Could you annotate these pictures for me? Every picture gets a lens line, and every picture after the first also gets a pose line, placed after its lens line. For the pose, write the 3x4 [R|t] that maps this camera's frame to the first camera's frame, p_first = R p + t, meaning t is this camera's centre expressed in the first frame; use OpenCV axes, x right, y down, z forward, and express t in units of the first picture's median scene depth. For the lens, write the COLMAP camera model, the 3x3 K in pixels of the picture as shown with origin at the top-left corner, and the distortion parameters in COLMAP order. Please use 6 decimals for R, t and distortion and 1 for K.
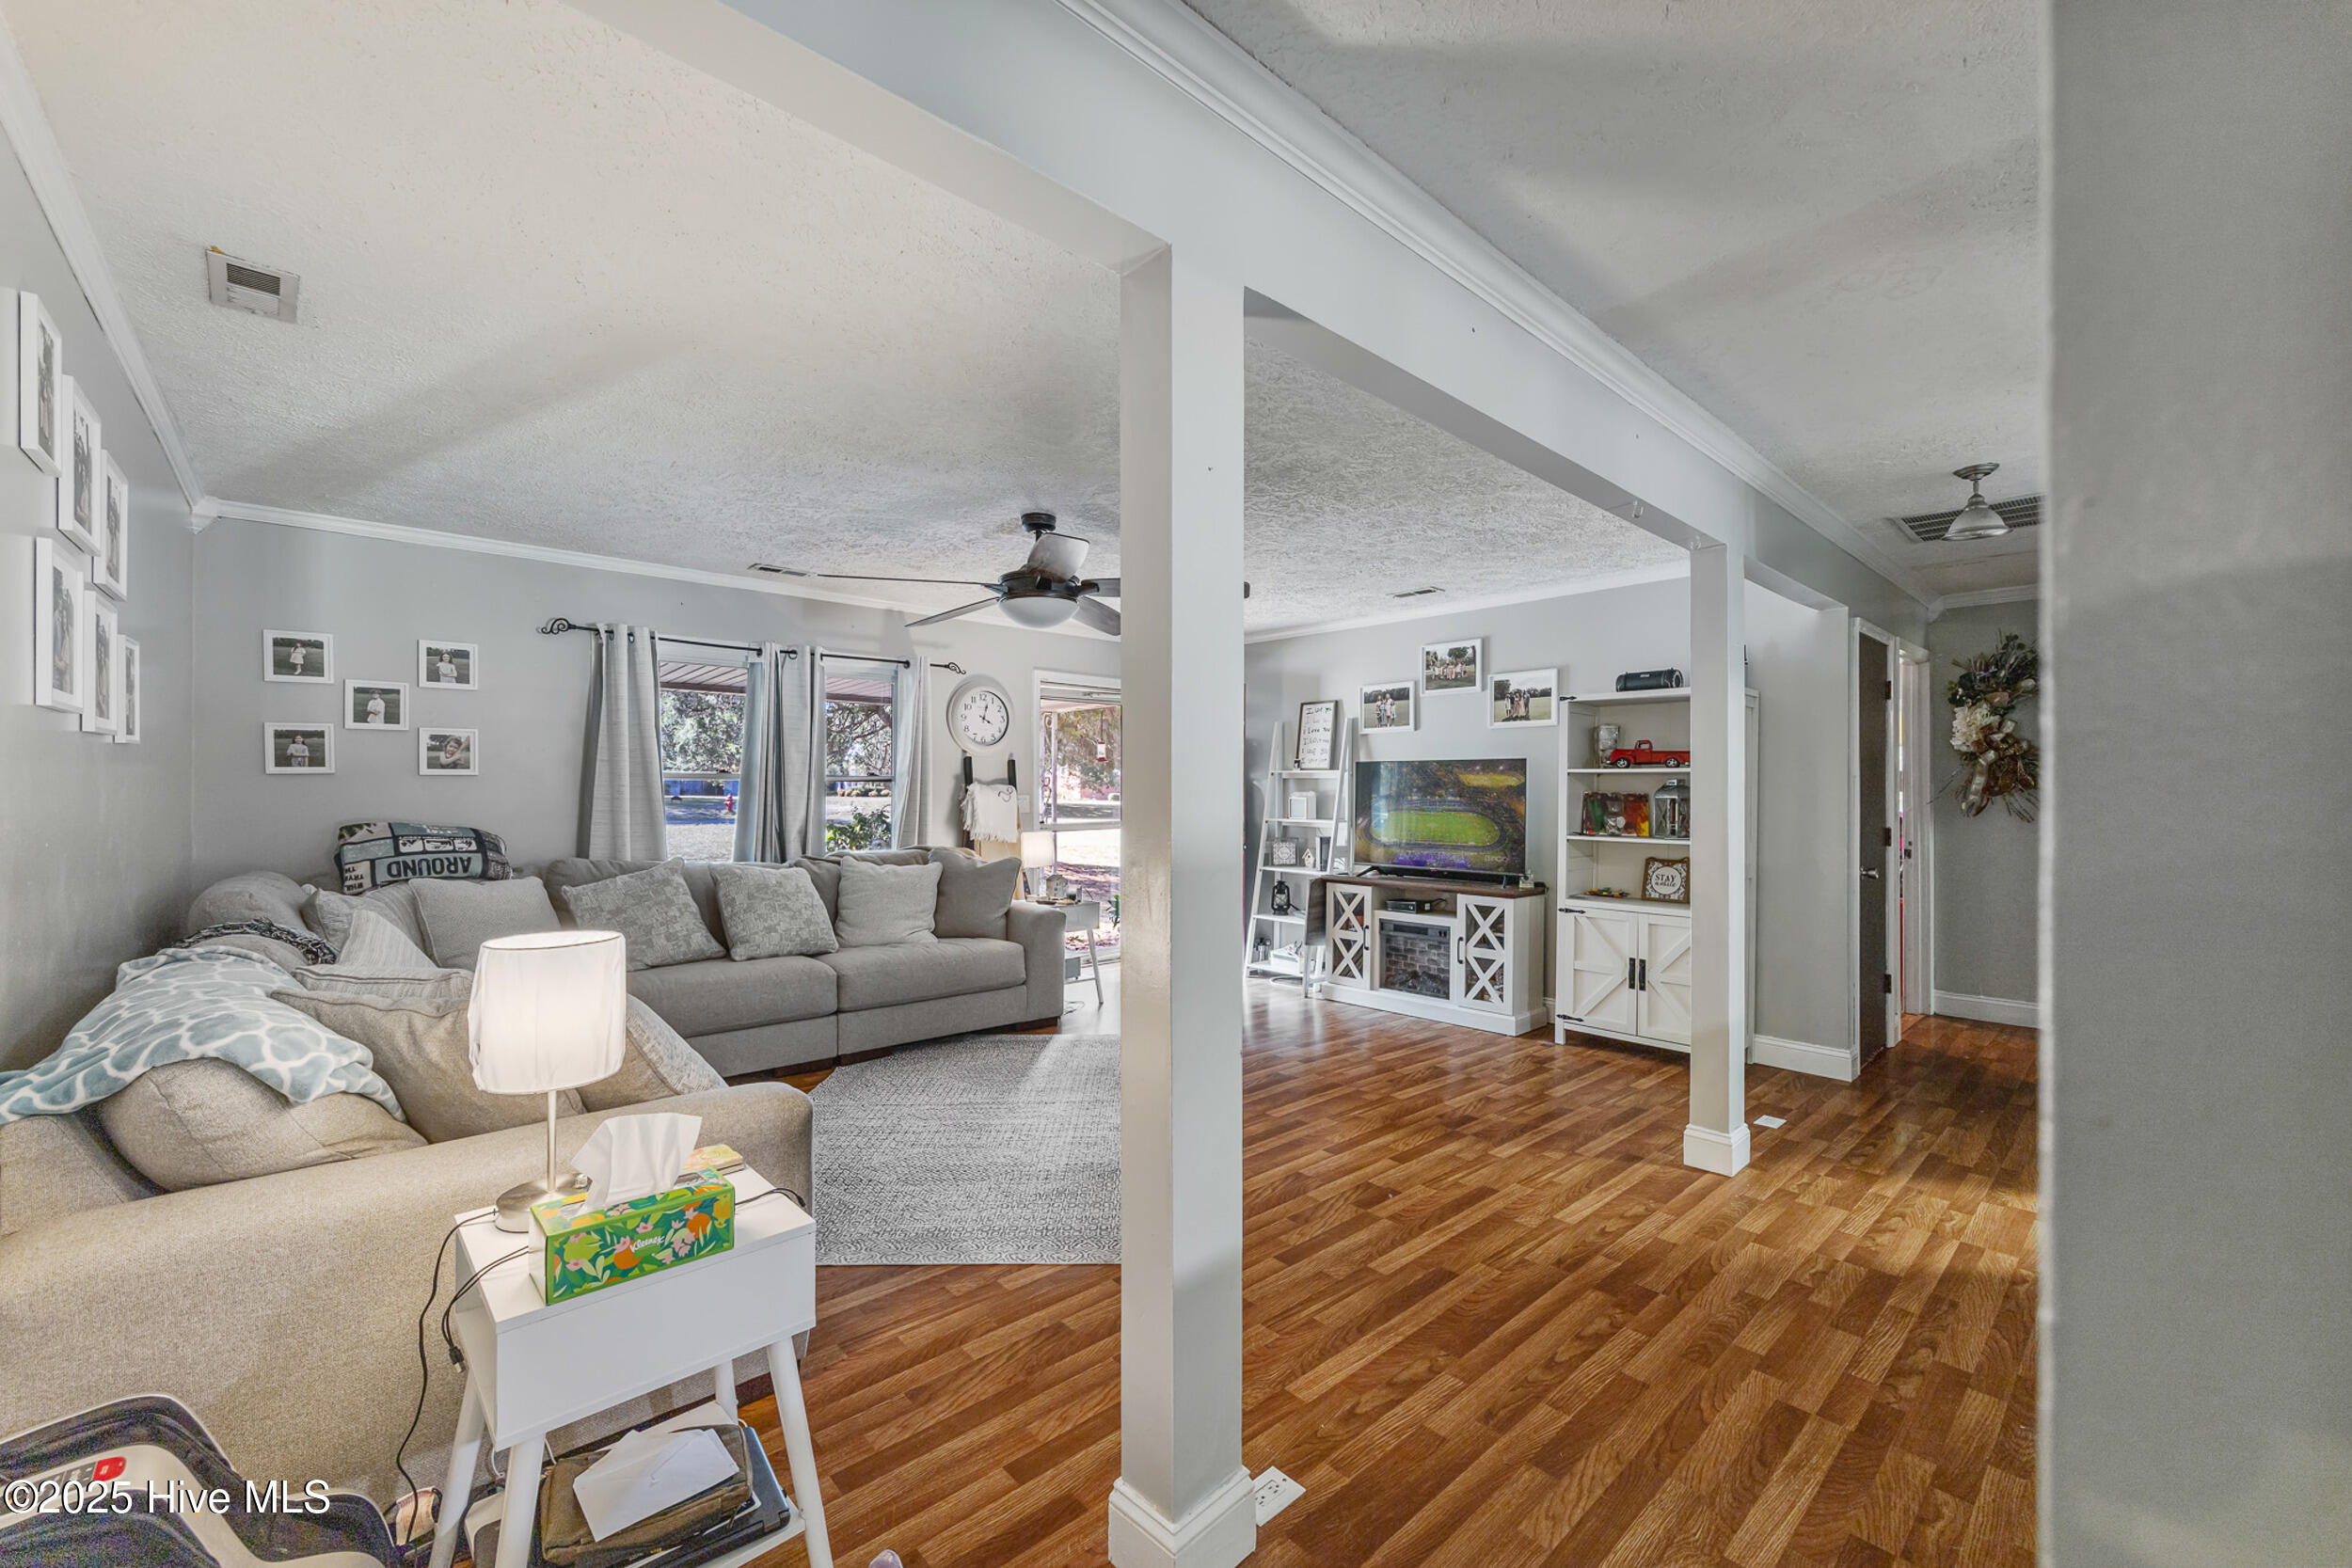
lens RADIAL K [[942.1, 0, 1177.2], [0, 942.1, 792.3], [0, 0, 1]] dist [-0.005244, 0.002422]
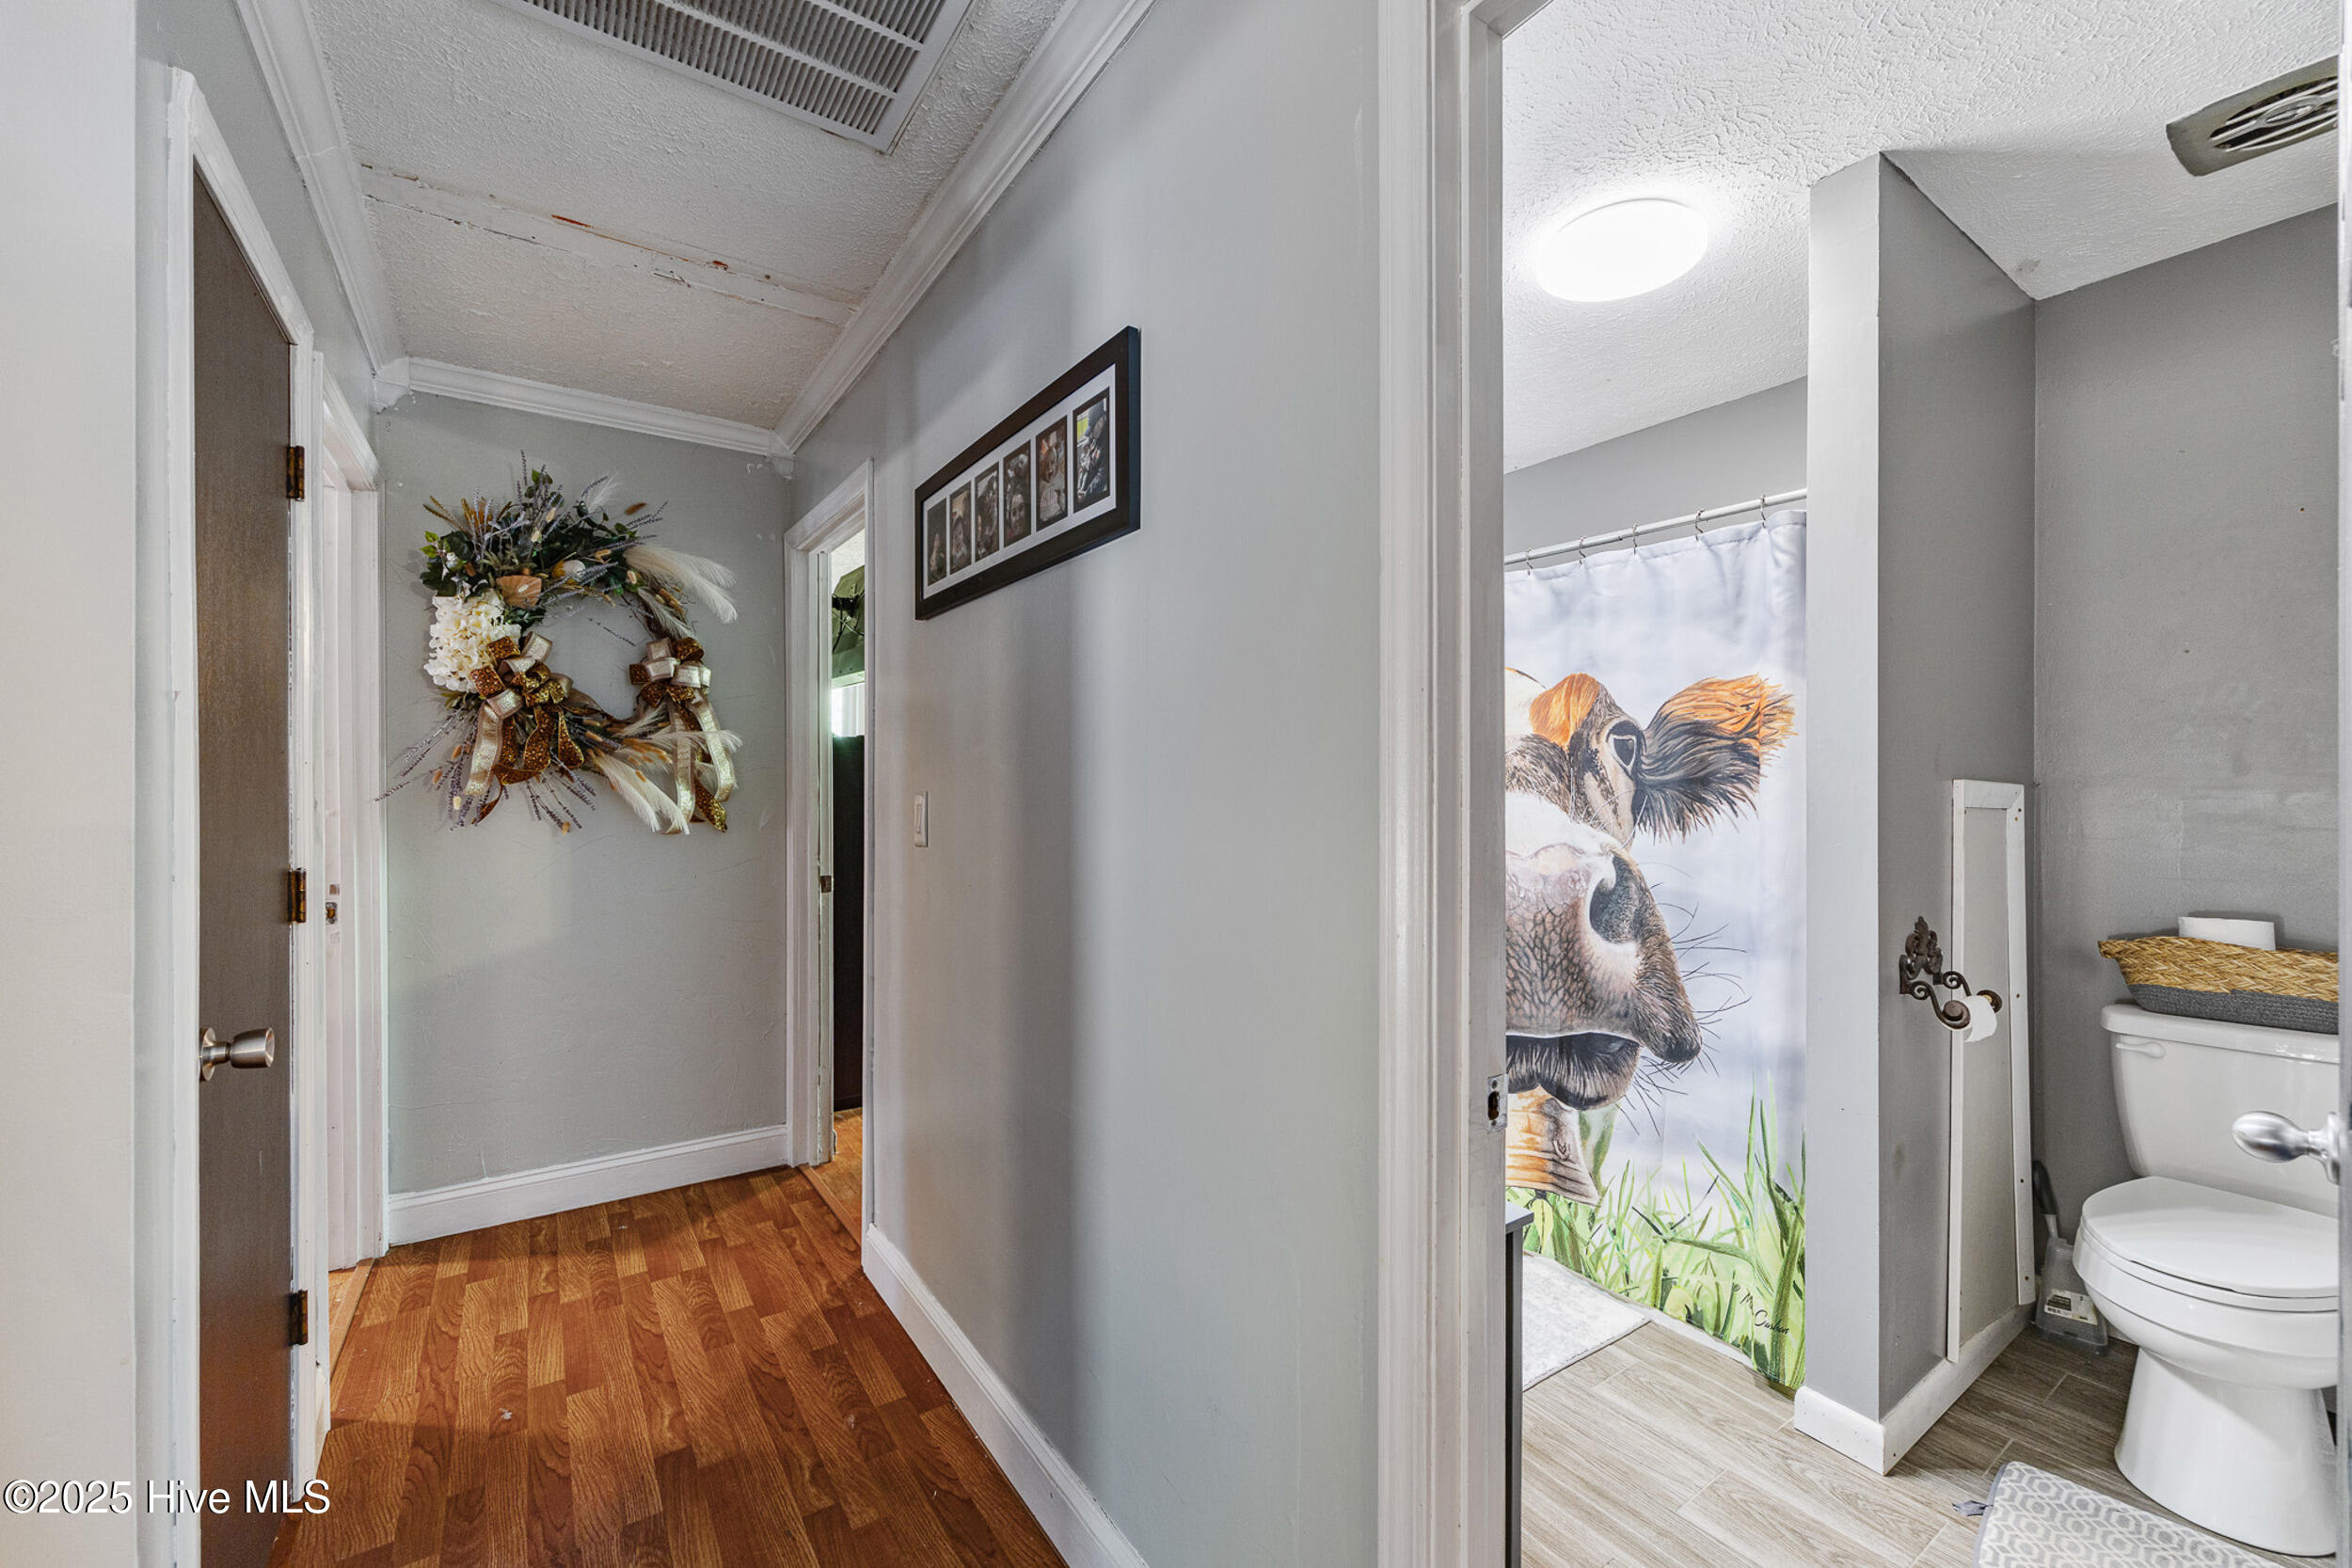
lens RADIAL K [[942.1, 0, 1177.0], [0, 942.1, 791.8], [0, 0, 1]] dist [-0.005244, 0.002422]
pose [[0.141890, -0.000798, 0.989882, 0.469257], [-0.000239, 1.000000, 0.000840, 0.009415], [-0.989882, -0.000356, 0.141890, 0.642376]]
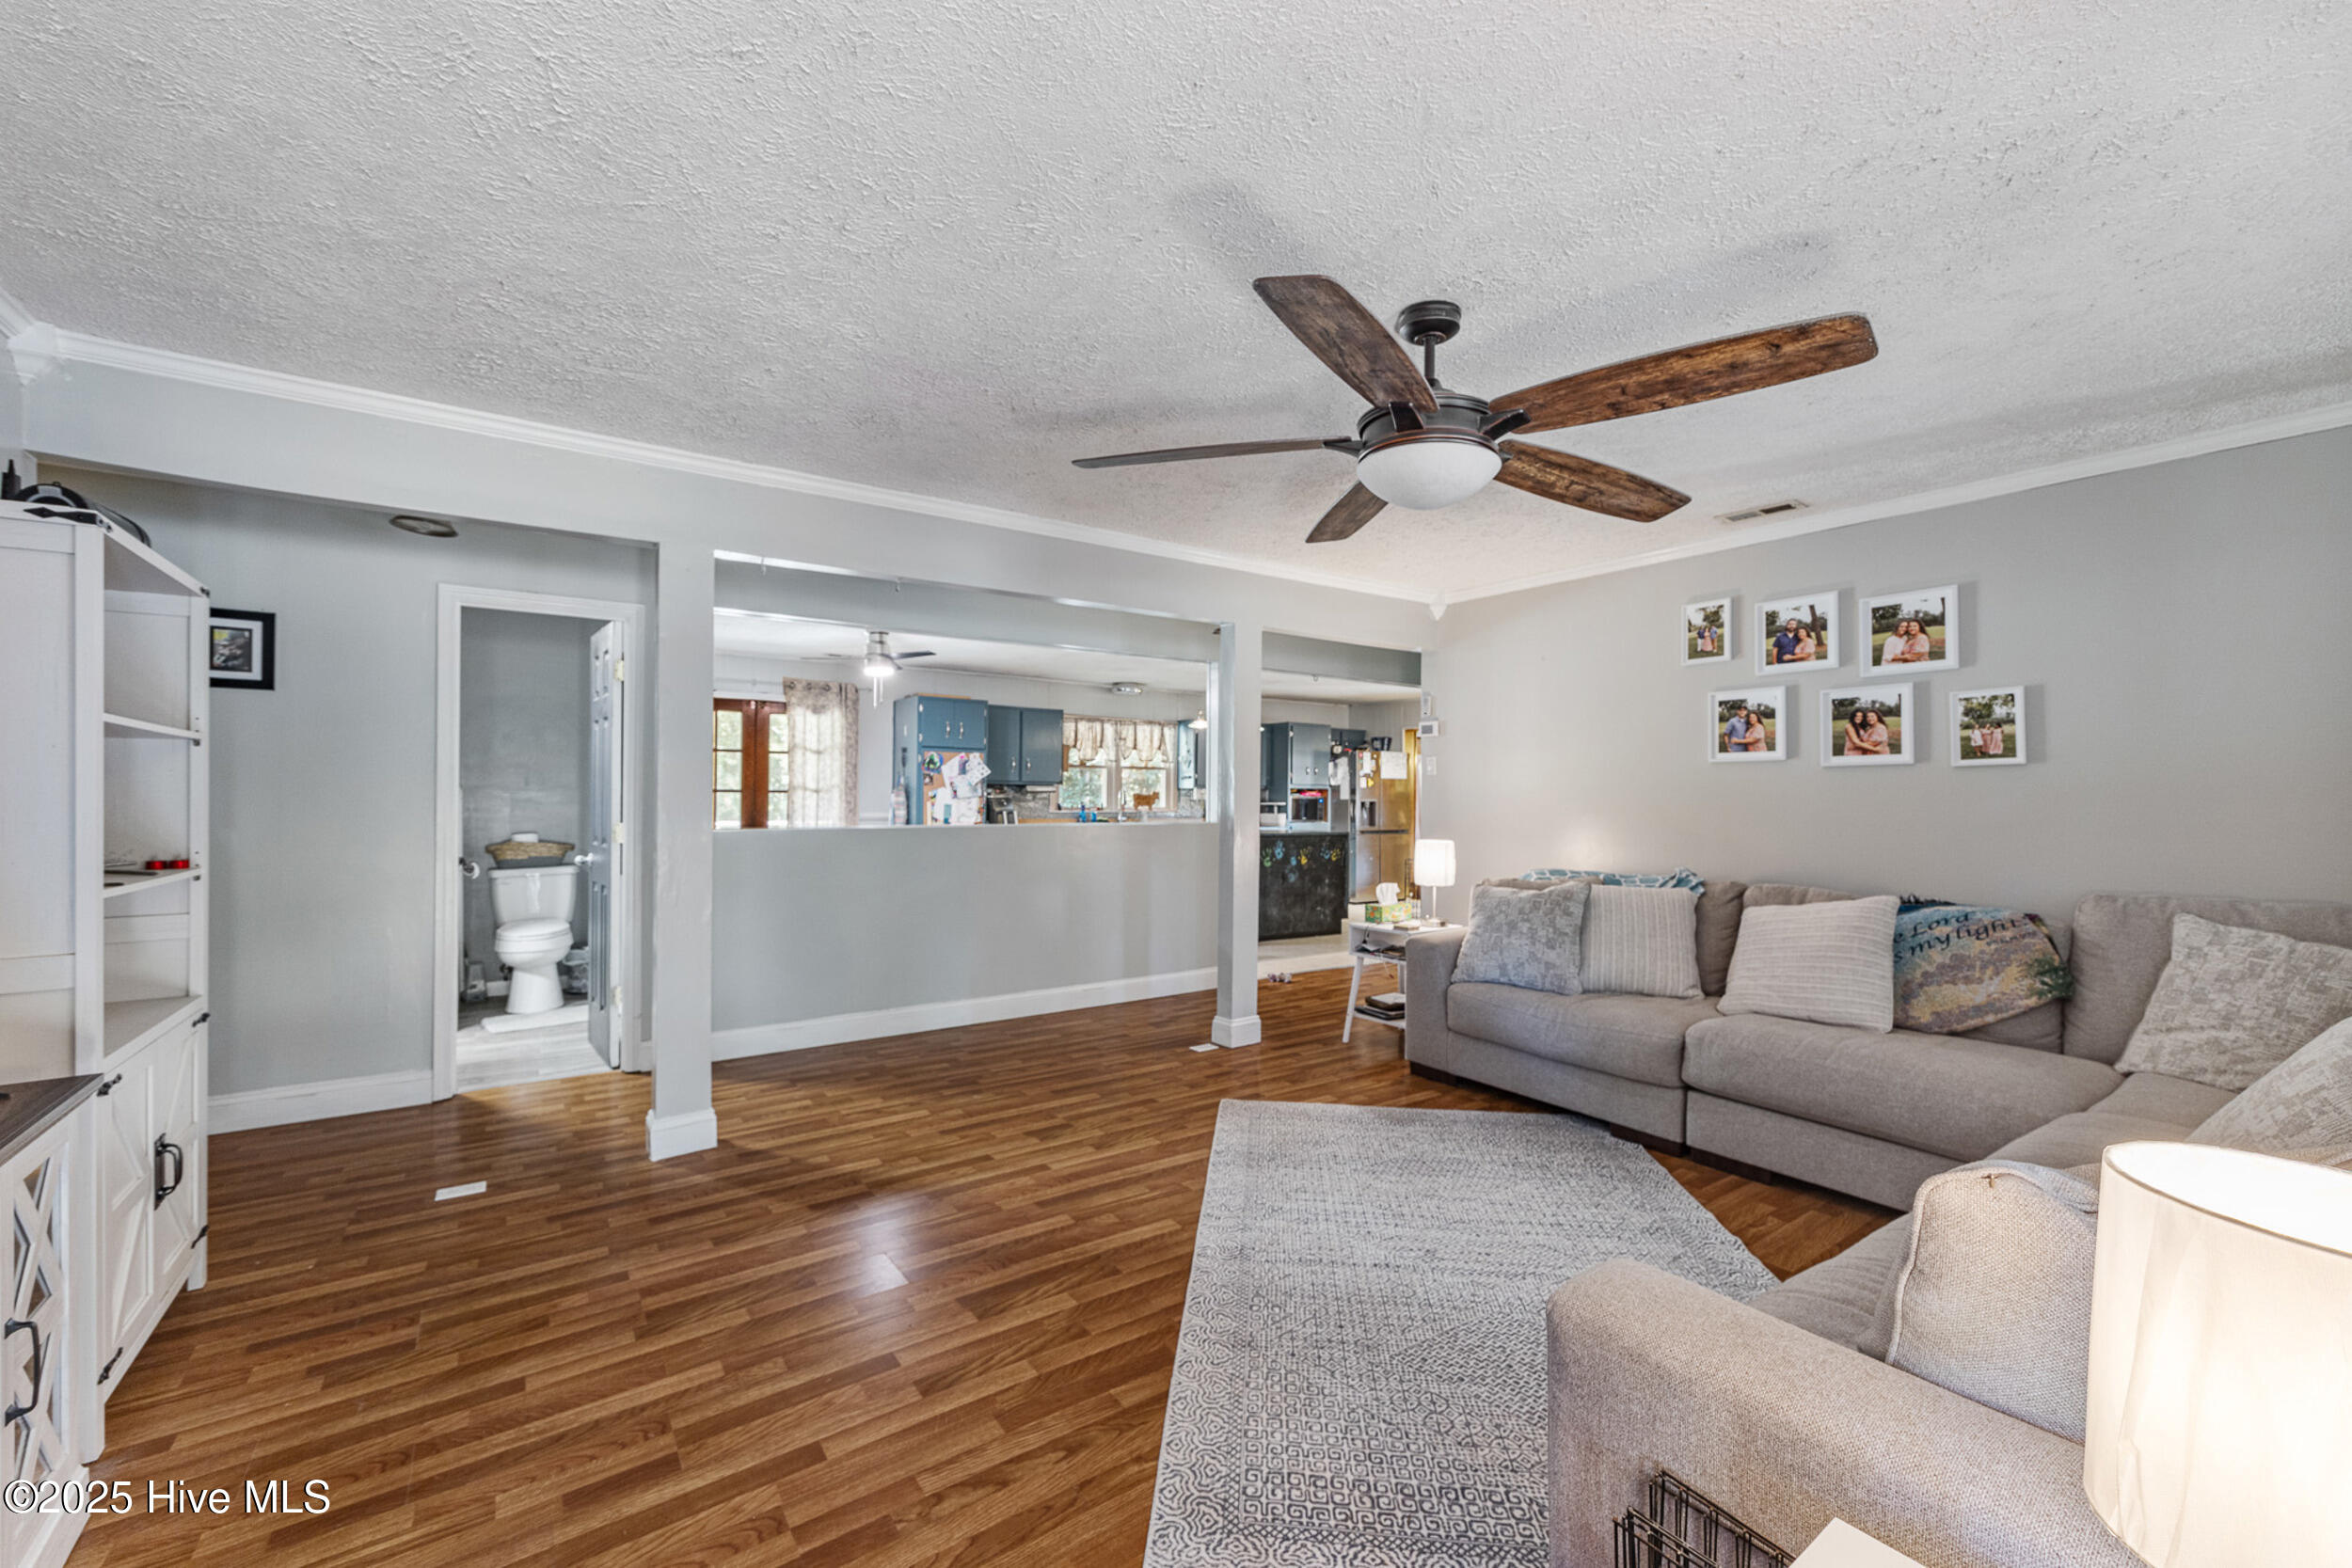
lens RADIAL K [[942.1, 0, 1169.1], [0, 942.1, 791.0], [0, 0, 1]] dist [-0.005244, 0.002422]
pose [[-0.990958, -0.011390, 0.133687, -0.059113], [-0.012004, 0.999921, -0.003790, 0.002613], [-0.133633, -0.005361, -0.991016, 1.356266]]
